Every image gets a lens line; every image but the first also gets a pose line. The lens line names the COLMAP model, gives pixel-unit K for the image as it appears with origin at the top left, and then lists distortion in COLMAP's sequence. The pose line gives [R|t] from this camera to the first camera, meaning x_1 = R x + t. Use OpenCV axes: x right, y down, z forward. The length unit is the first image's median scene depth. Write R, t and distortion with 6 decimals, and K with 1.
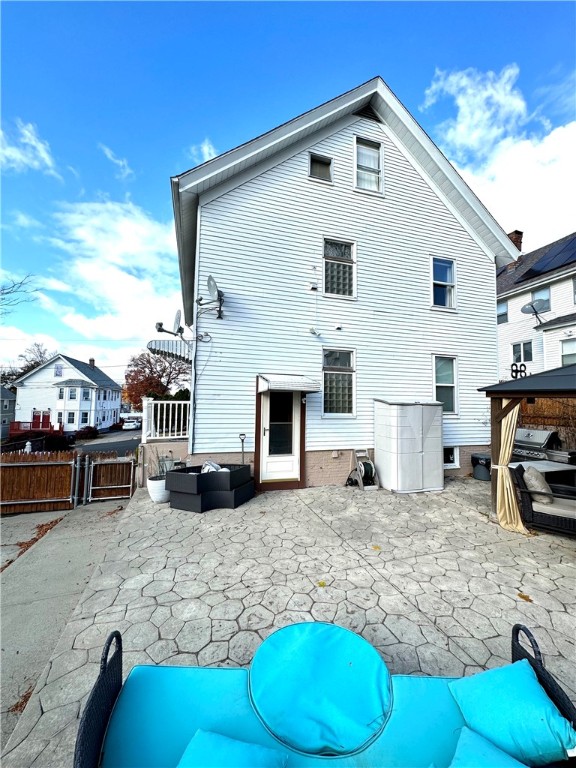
lens RADIAL K [[305.4, 0, 287.6], [0, 305.4, 382.9], [0, 0, 1]] dist [-0.001935, 0.000257]
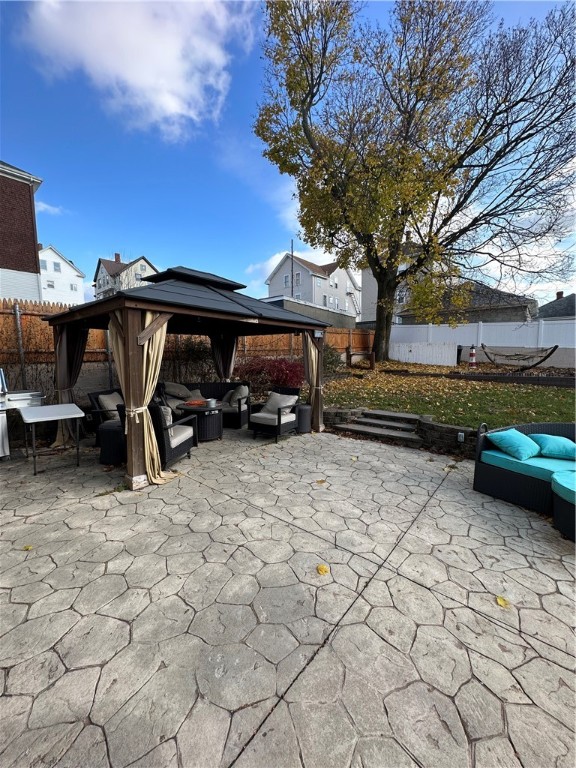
lens RADIAL K [[305.4, 0, 286.4], [0, 305.4, 384.7], [0, 0, 1]] dist [-0.001935, 0.000257]
pose [[-0.544223, -0.086568, 0.834462, -0.094542], [-0.048653, 0.996245, 0.071620, 0.188908], [-0.837528, -0.001622, -0.546392, 1.386038]]
